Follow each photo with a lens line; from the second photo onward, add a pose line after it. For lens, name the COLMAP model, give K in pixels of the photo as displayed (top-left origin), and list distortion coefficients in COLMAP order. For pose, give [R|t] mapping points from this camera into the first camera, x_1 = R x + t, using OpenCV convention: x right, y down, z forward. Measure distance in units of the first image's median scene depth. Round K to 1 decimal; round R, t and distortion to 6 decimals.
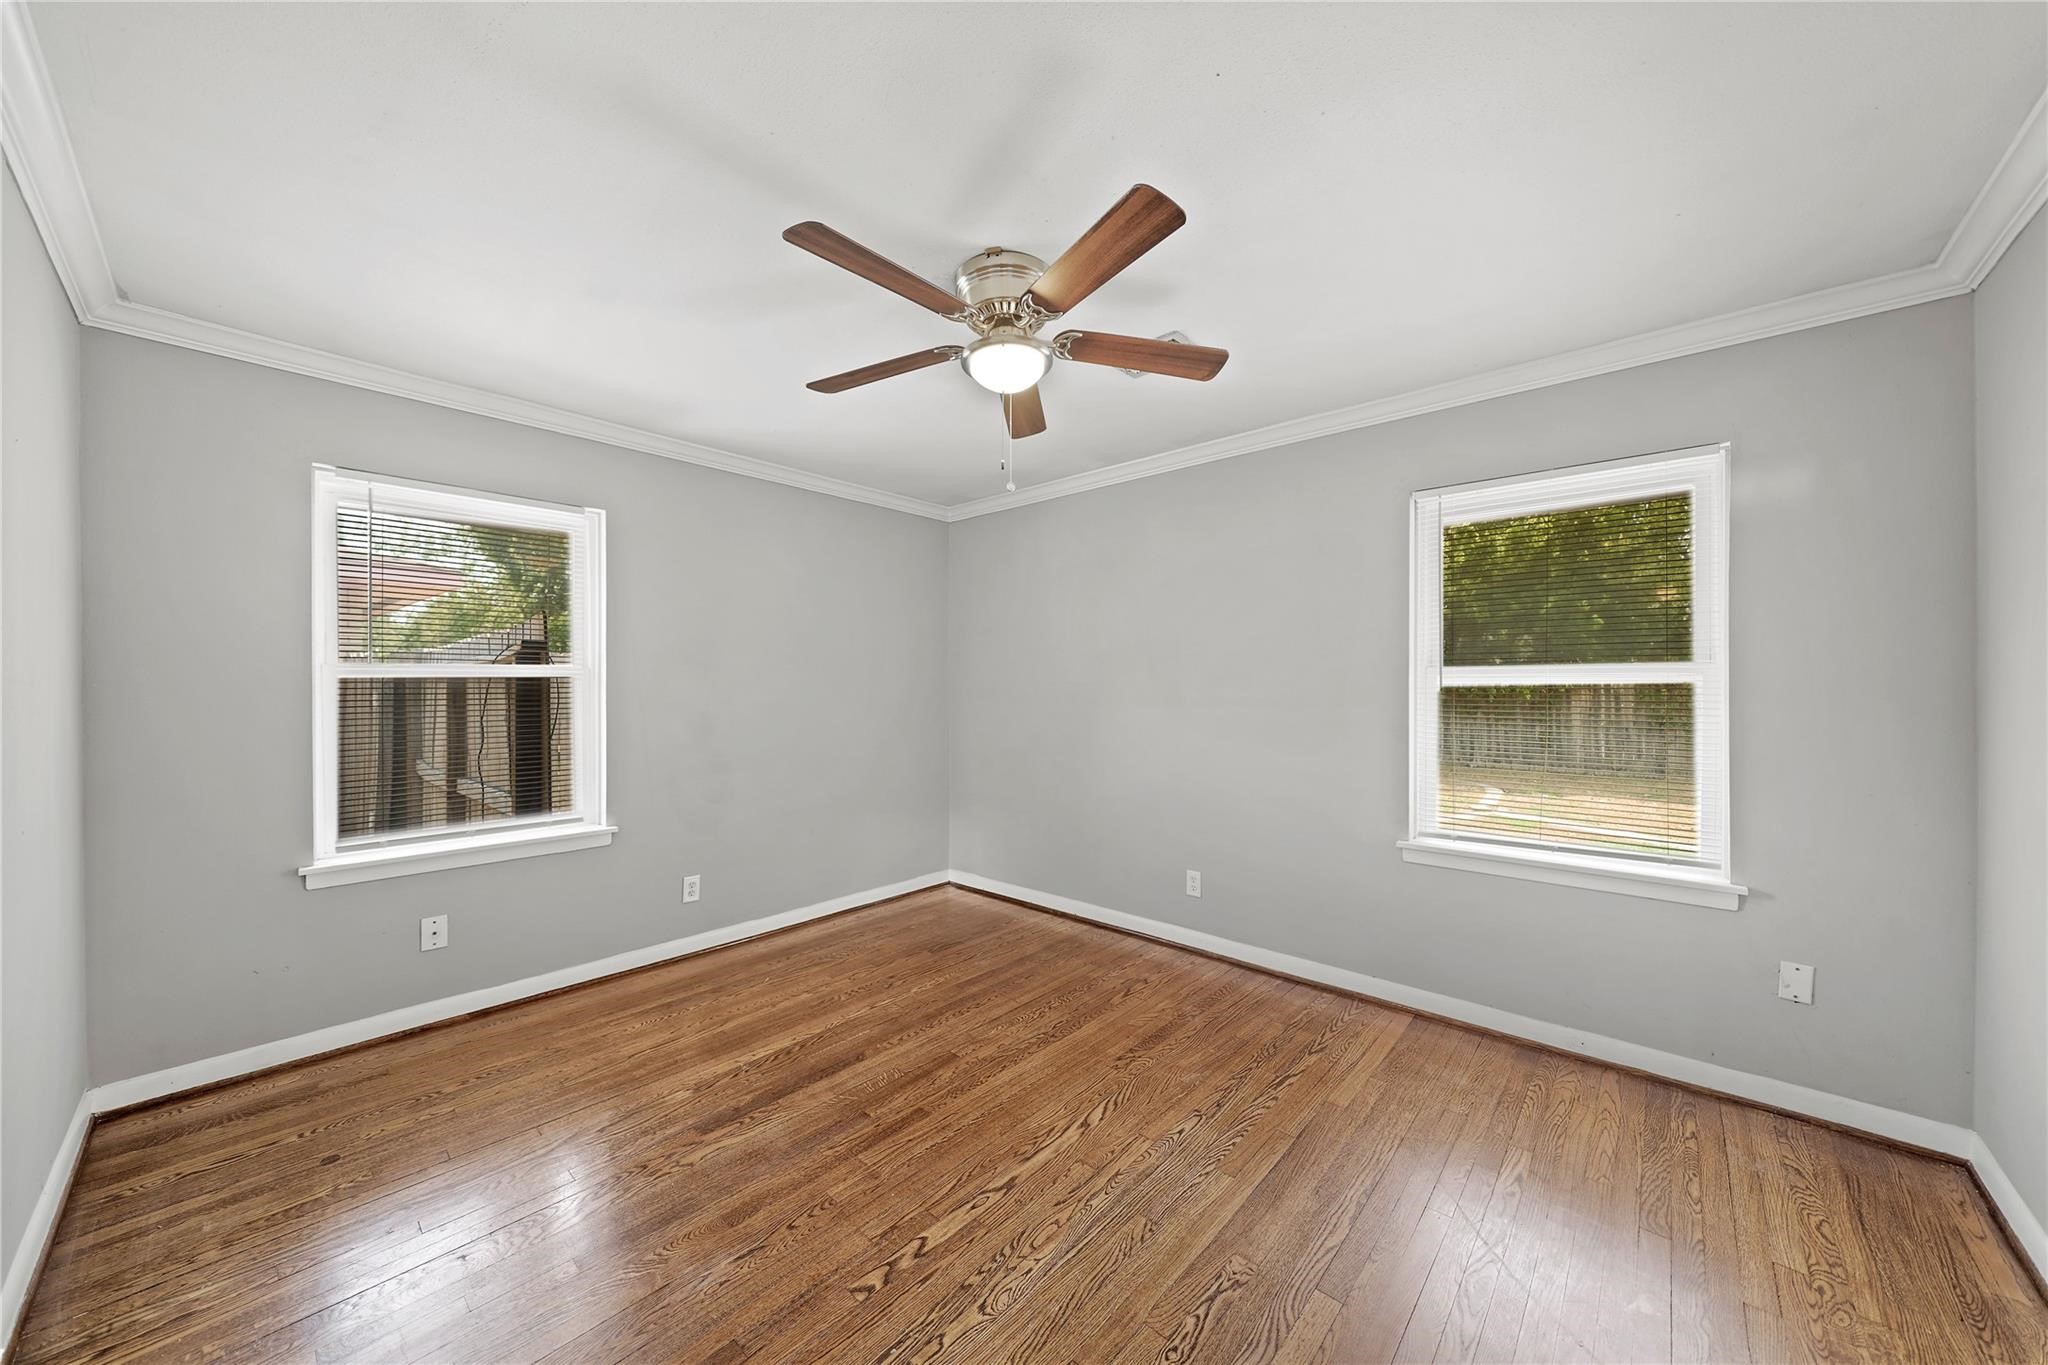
lens RADIAL K [[711.8, 0, 1018.2], [0, 711.8, 682.2], [0, 0, 1]] dist [-0.015940, -0.000086]
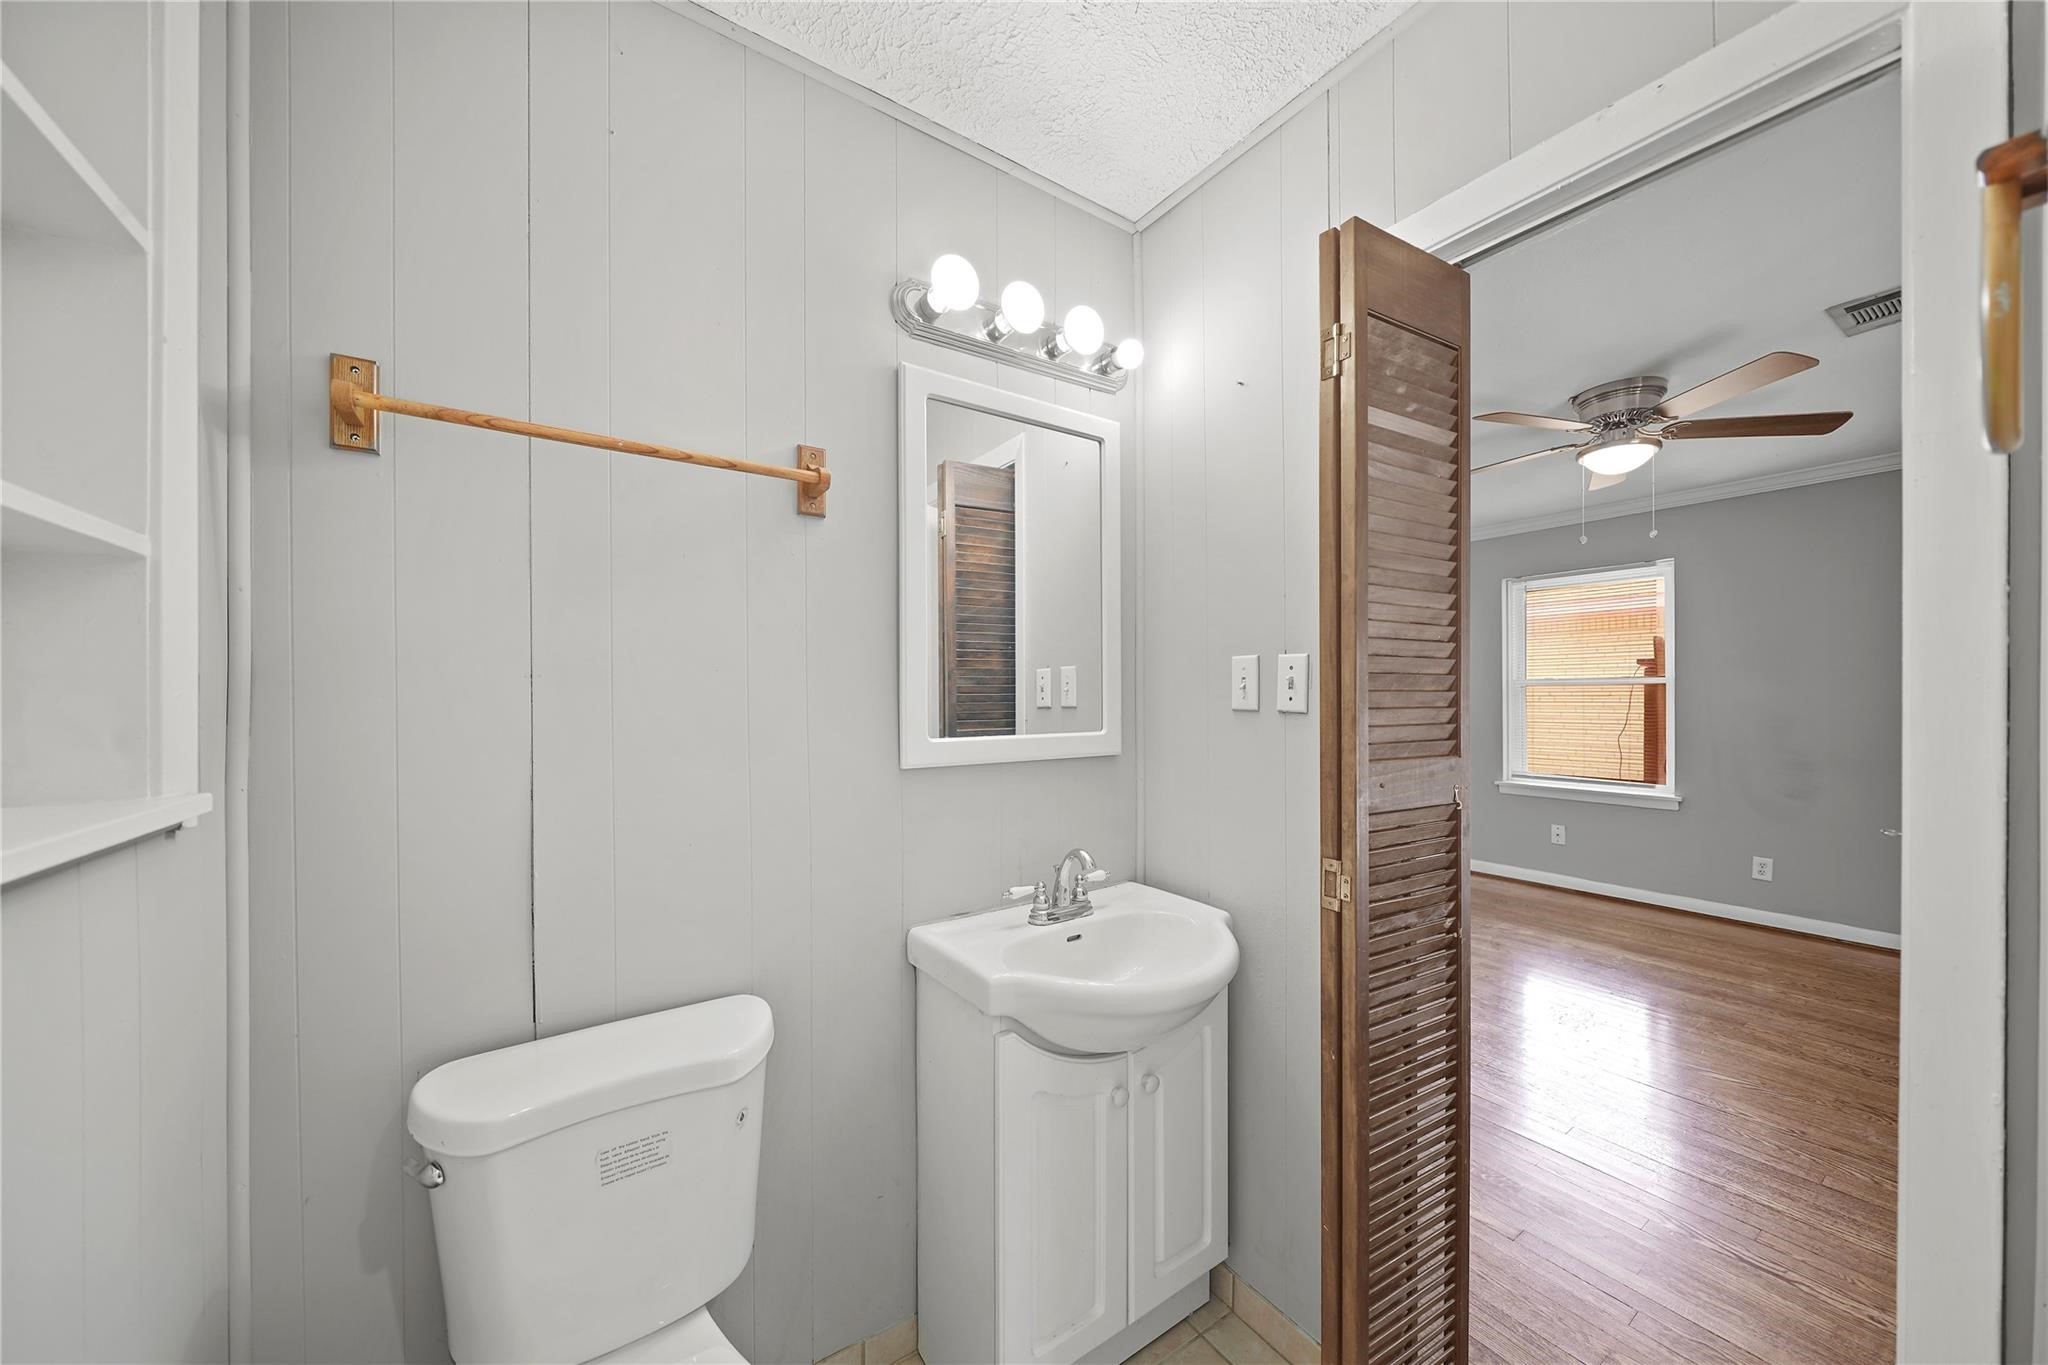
lens RADIAL K [[711.8, 0, 1018.2], [0, 711.8, 682.2], [0, 0, 1]] dist [-0.015940, -0.000086]
pose [[-0.245660, -0.013920, -0.969256, 1.193585], [0.003247, 0.999879, -0.015183, 0.017504], [0.969351, -0.006877, -0.245585, 0.190384]]
